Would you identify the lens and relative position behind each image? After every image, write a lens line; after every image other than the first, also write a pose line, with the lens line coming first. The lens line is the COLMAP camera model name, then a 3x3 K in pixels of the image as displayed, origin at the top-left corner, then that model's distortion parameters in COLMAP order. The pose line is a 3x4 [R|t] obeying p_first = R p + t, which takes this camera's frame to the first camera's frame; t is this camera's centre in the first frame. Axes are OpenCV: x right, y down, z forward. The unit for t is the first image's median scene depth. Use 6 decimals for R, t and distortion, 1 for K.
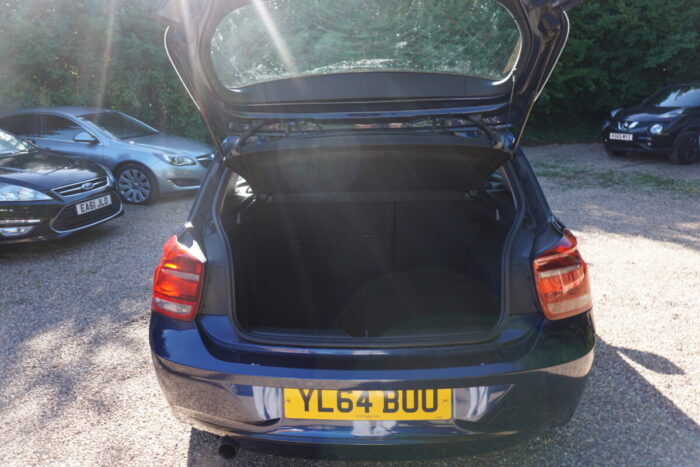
lens RADIAL K [[470.5, 0, 352.2], [0, 470.5, 232.1], [0, 0, 1]] dist [-0.035829, 0.029250]
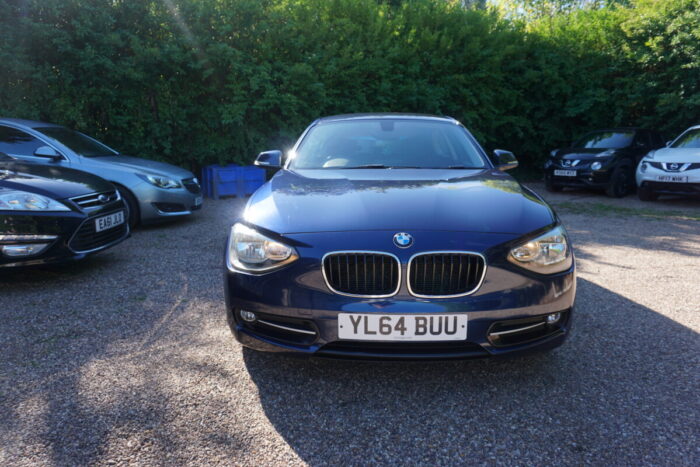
lens RADIAL K [[470.5, 0, 358.4], [0, 470.5, 230.7], [0, 0, 1]] dist [-0.035829, 0.029250]
pose [[0.969878, -0.009545, 0.243405, -0.229926], [0.035836, 0.993951, -0.103815, 0.039775], [-0.240942, 0.109411, 0.964353, 0.079554]]
